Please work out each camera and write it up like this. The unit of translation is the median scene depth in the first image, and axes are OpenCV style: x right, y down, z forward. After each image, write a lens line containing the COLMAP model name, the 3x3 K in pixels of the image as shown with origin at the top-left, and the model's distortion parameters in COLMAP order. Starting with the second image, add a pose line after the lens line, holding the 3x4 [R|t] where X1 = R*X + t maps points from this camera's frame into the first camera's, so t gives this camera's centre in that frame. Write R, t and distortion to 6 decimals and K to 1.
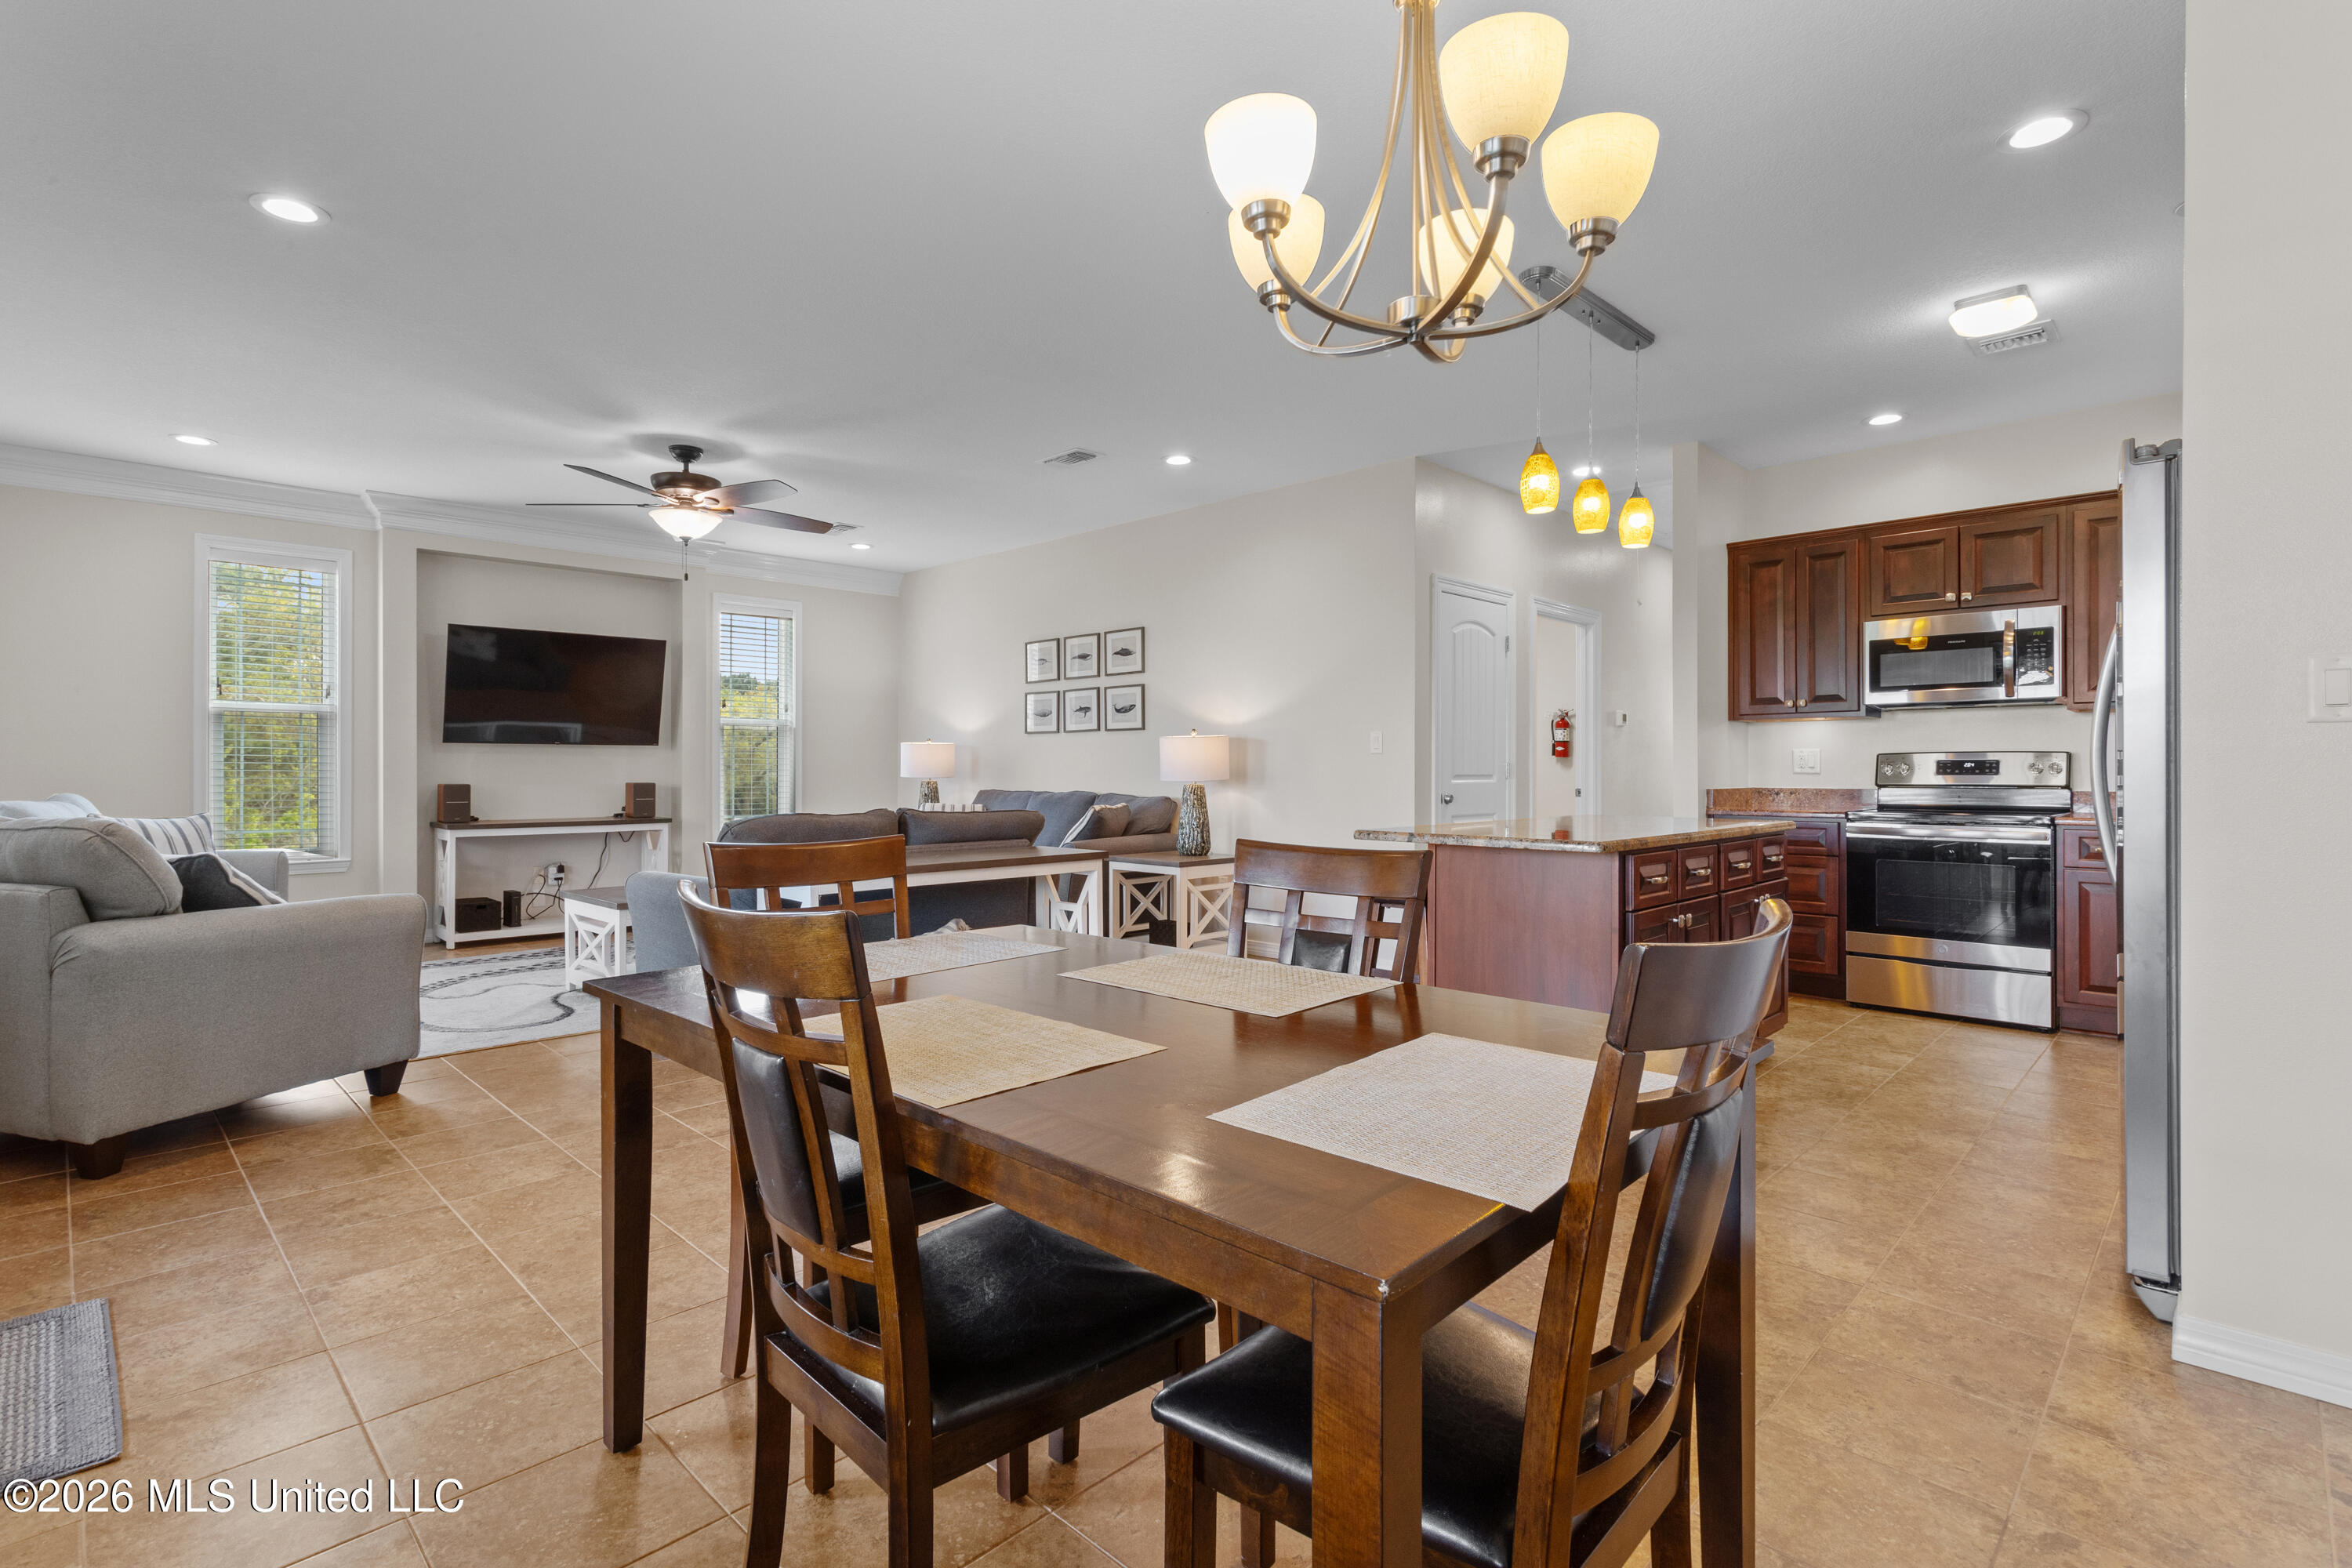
lens RADIAL K [[1107.8, 0, 1165.8], [0, 1107.8, 767.7], [0, 0, 1]] dist [-0.000268, 0.001403]
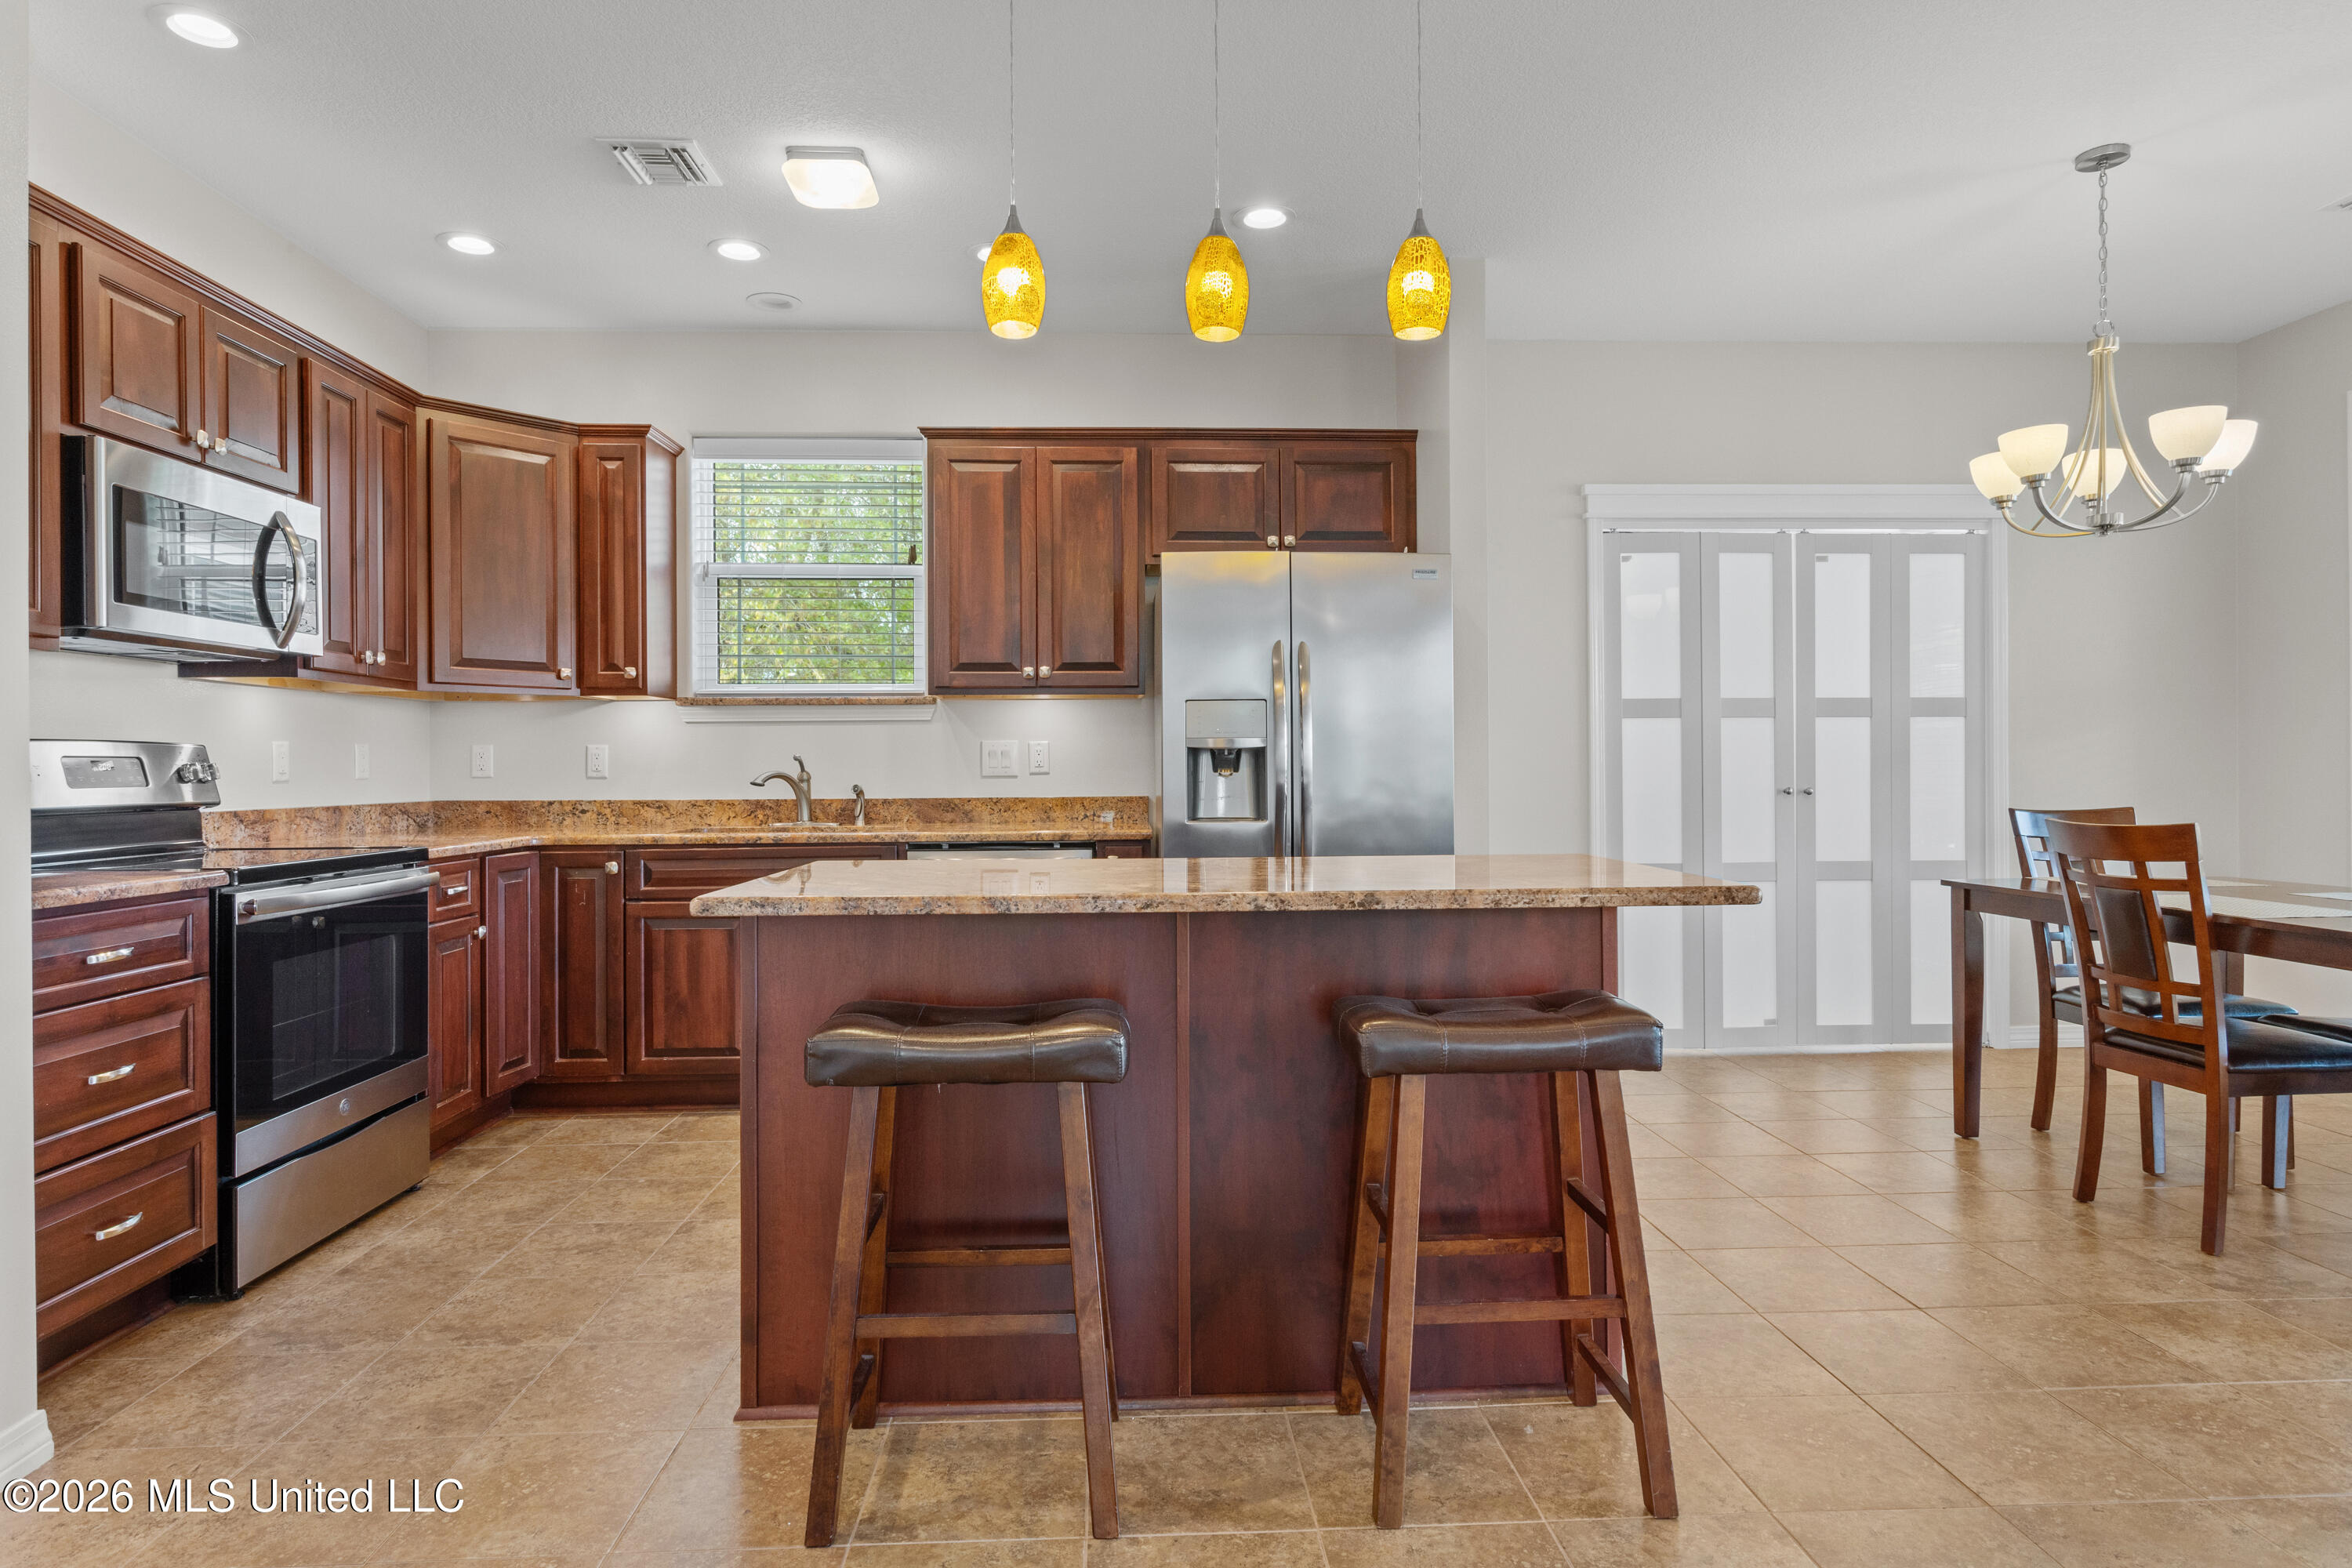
lens RADIAL K [[1260.9, 0, 1166.3], [0, 1260.9, 772.2], [0, 0, 1]] dist [0.000102, 0.001360]
pose [[-0.737305, 0.001600, 0.675558, -0.011389], [0.004905, 0.999984, 0.002984, 0.000174], [-0.675542, 0.005514, -0.737301, 1.033750]]
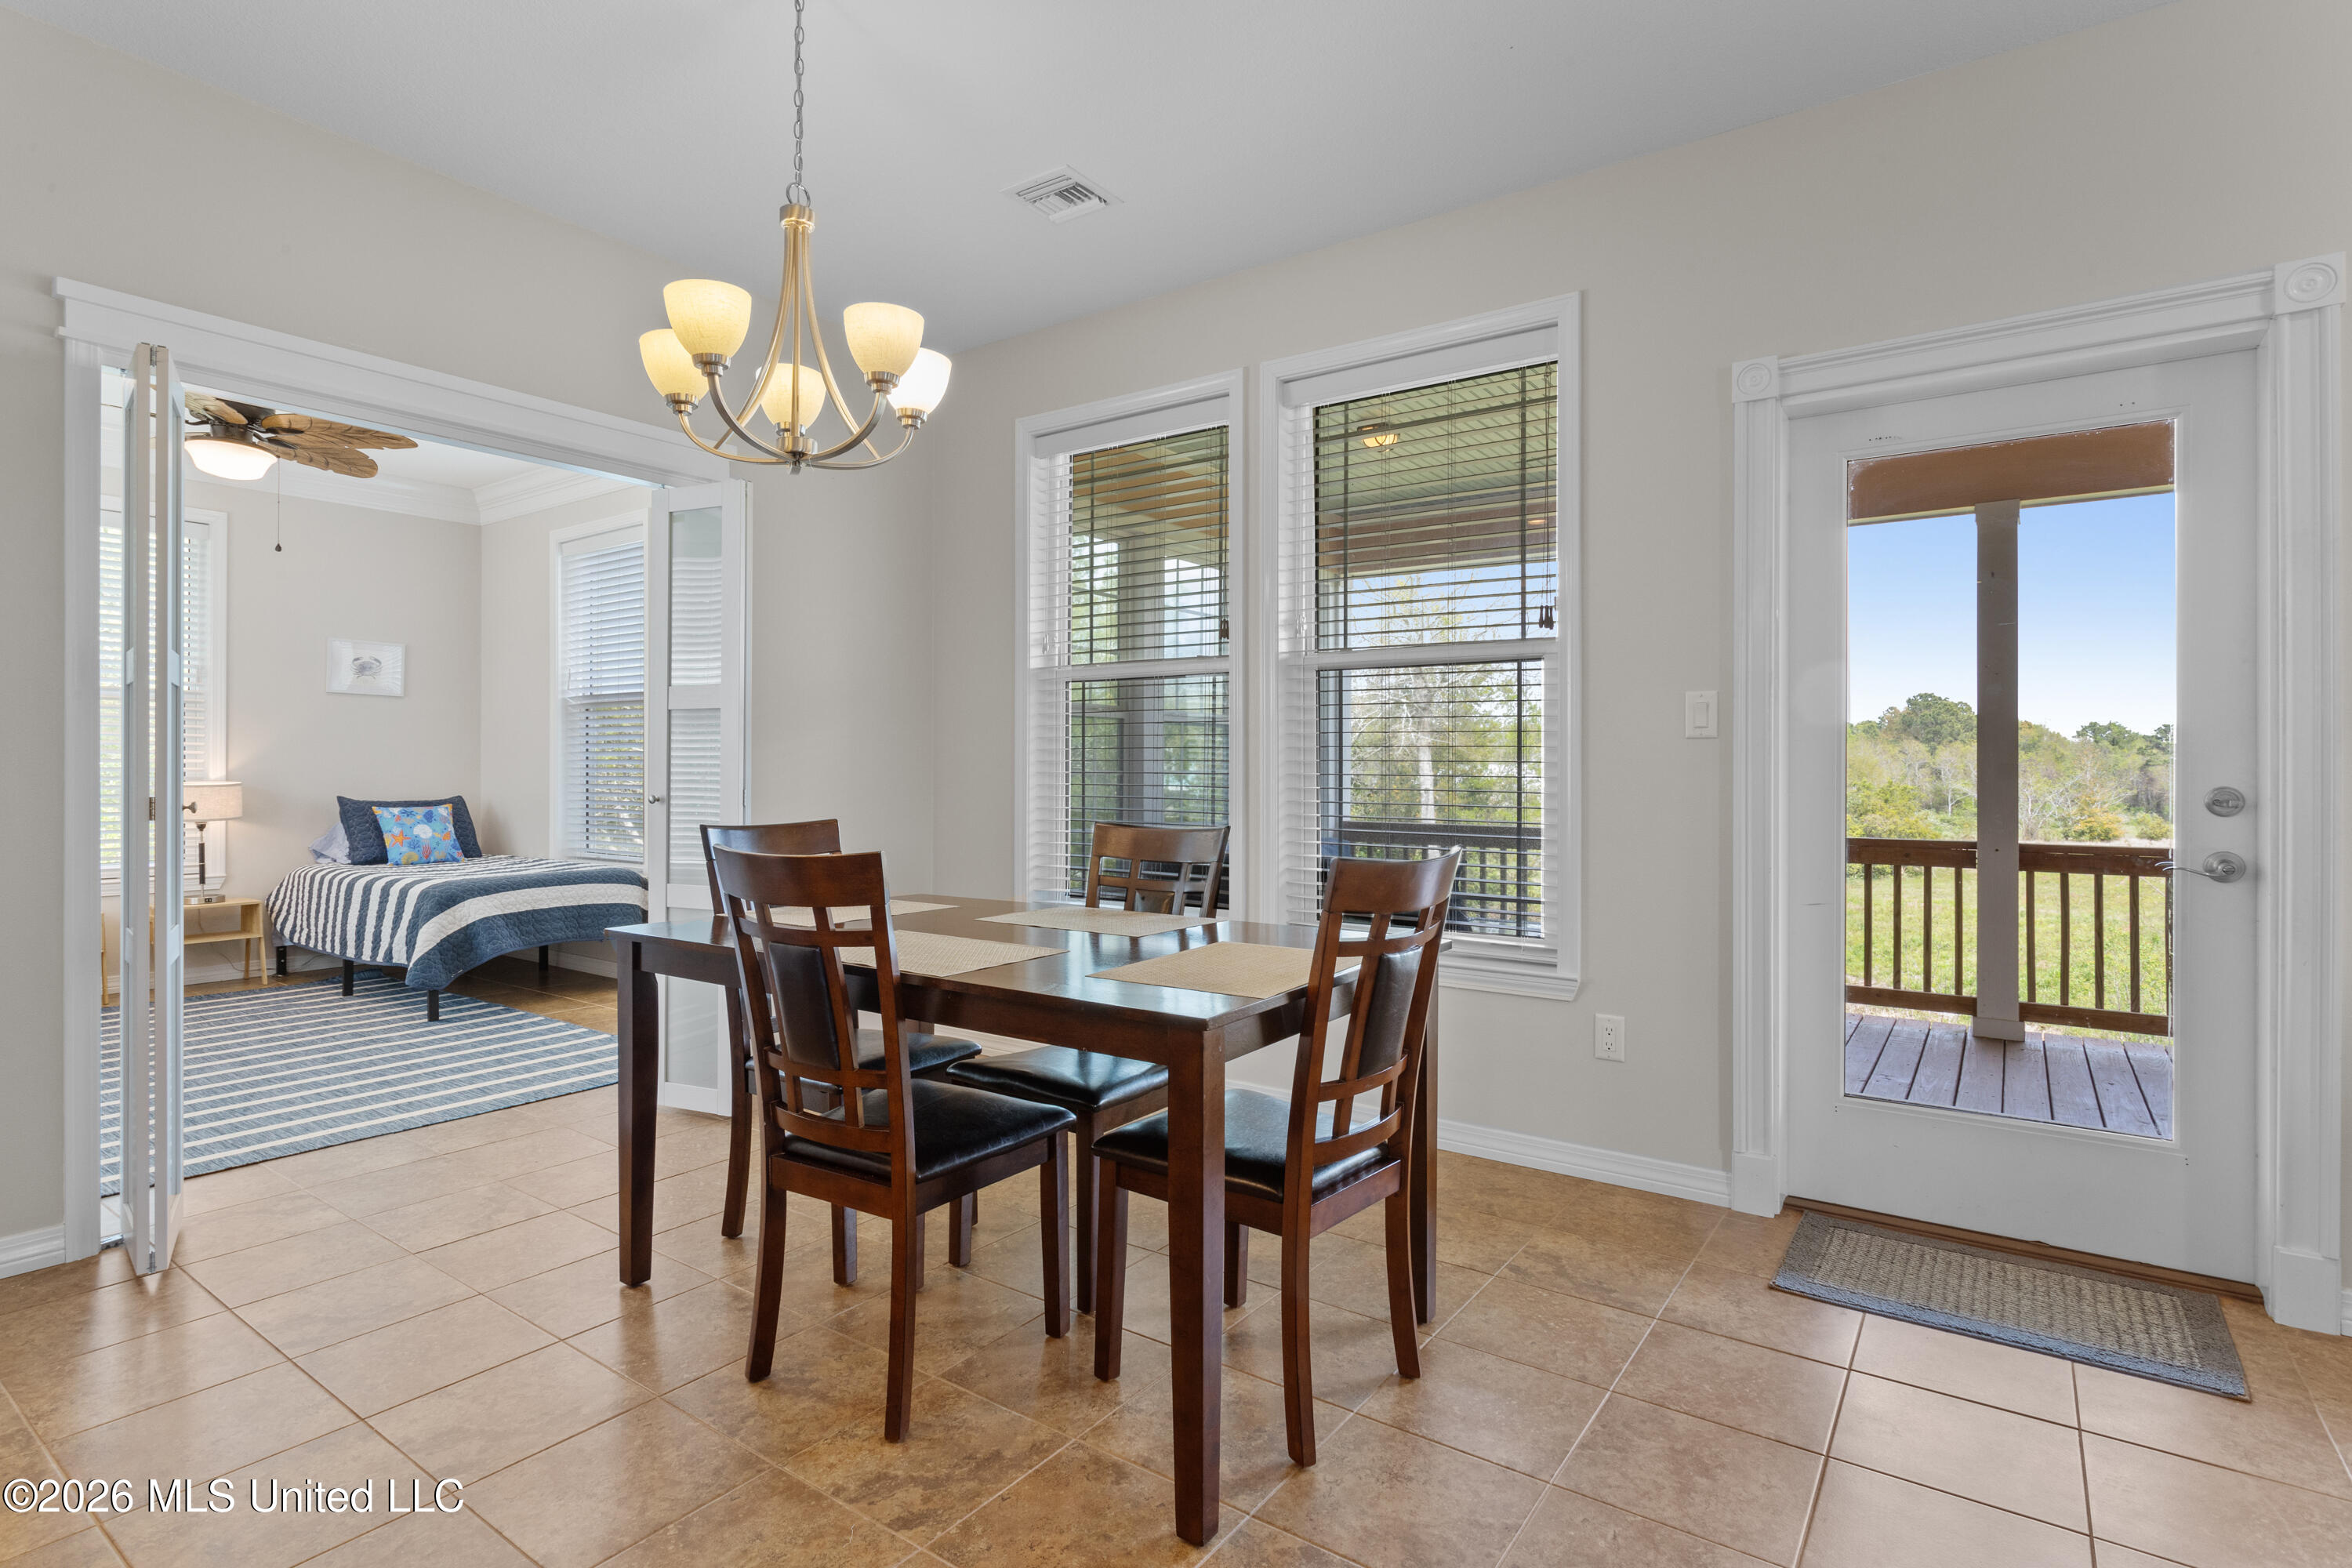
lens RADIAL K [[1178.3, 0, 1181.2], [0, 1178.3, 769.5], [0, 0, 1]] dist [-0.007202, 0.000828]
pose [[-0.986732, -0.004337, -0.162302, -0.003708], [-0.004167, 0.999990, -0.001385, 0.000731], [0.162307, -0.000690, -0.986740, 0.728765]]
